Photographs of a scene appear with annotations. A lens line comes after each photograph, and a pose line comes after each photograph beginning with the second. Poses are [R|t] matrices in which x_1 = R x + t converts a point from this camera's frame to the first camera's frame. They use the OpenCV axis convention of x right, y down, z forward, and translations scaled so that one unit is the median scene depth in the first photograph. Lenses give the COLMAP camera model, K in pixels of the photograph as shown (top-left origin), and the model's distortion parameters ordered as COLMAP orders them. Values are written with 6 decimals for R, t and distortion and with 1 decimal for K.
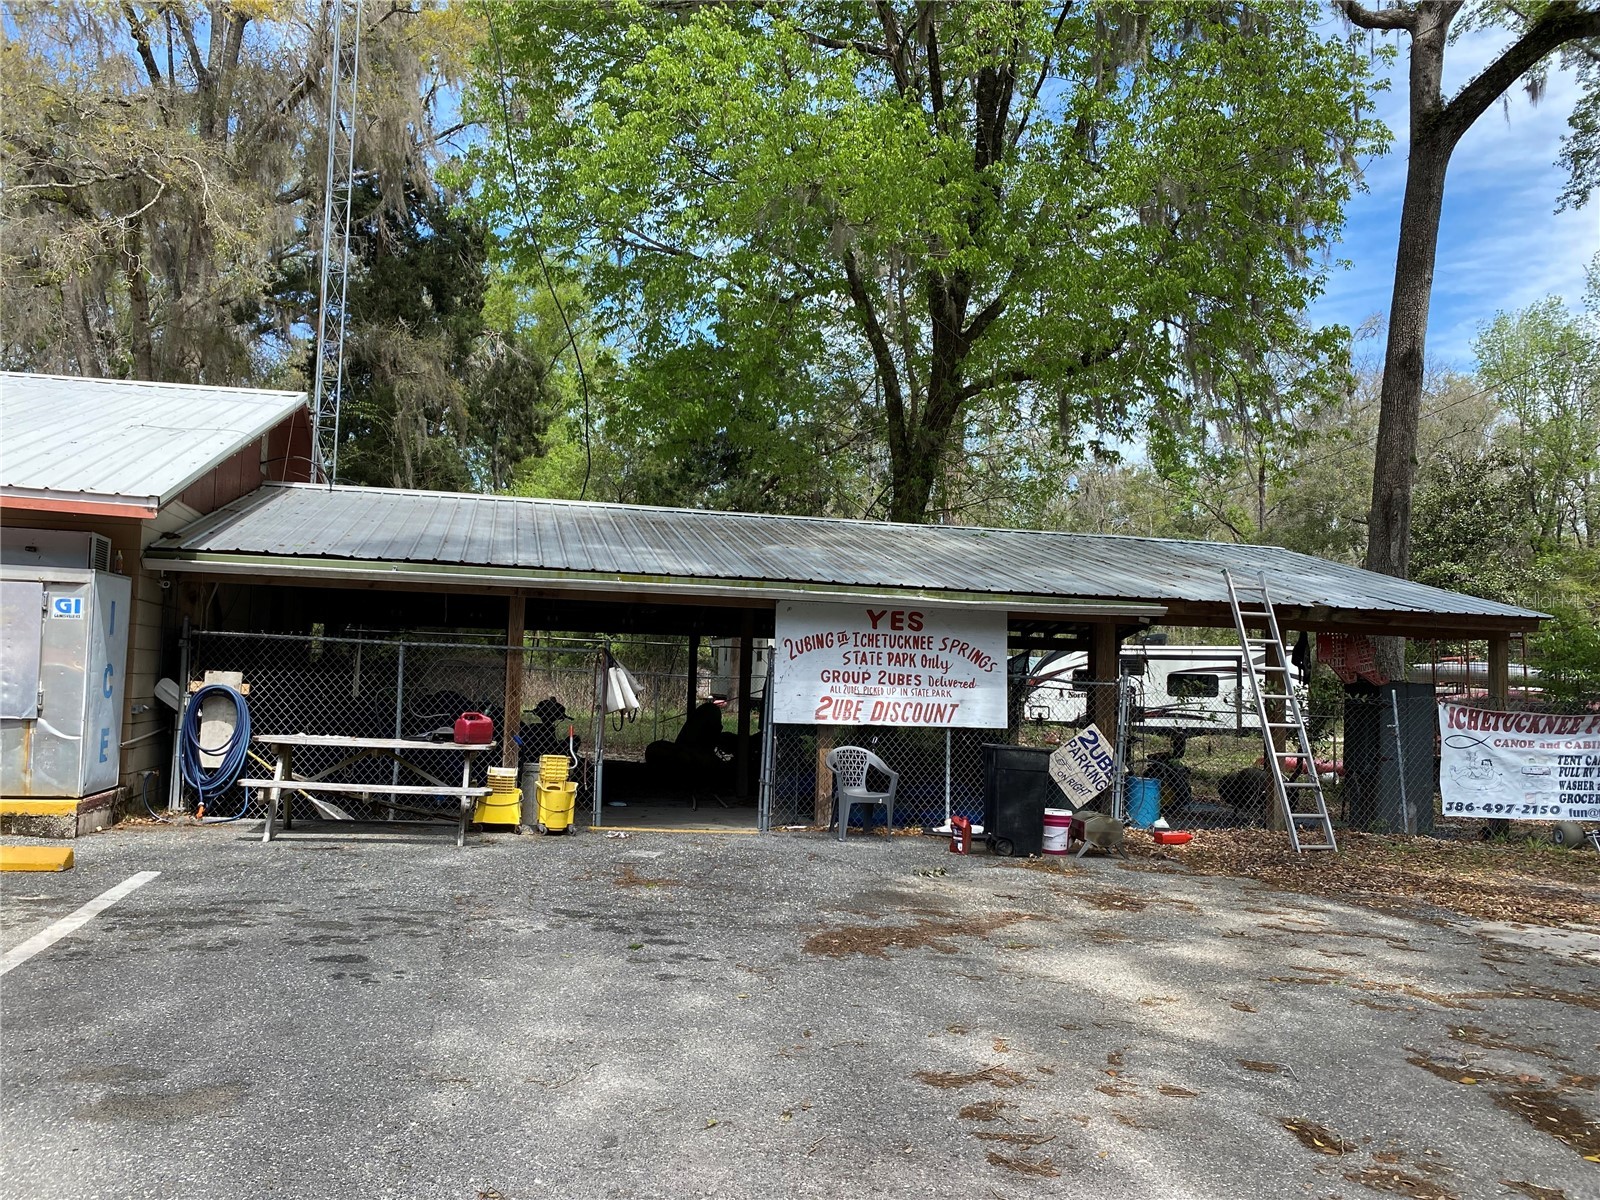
lens RADIAL K [[1211.7, 0, 800.0], [0, 1211.7, 600.0], [0, 0, 1]] dist [0.081850, -0.001171]
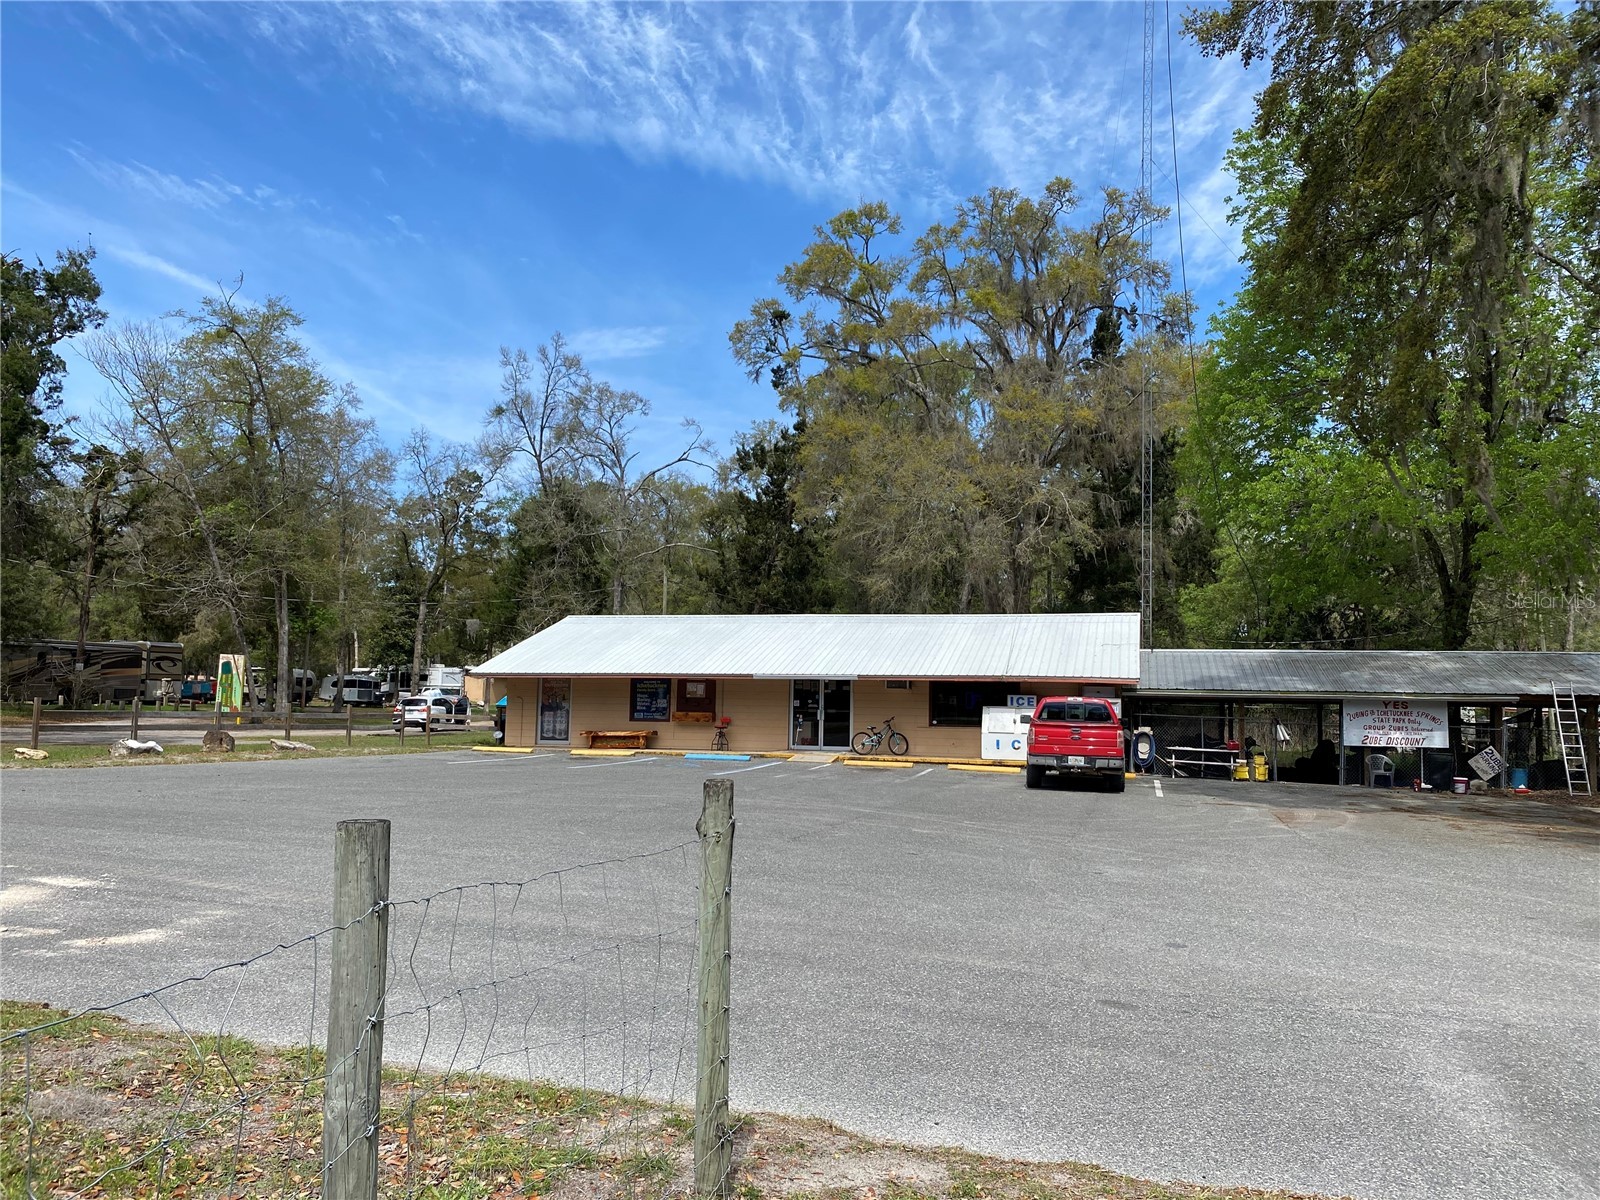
lens RADIAL K [[1204.4, 0, 799.8], [0, 1204.4, 610.1], [0, 0, 1]] dist [-0.003586, -0.006830]
pose [[0.865800, -0.055733, -0.497277, 0.263559], [0.039210, 0.998279, -0.043616, -0.121436], [0.498852, 0.018264, 0.866495, -1.815830]]
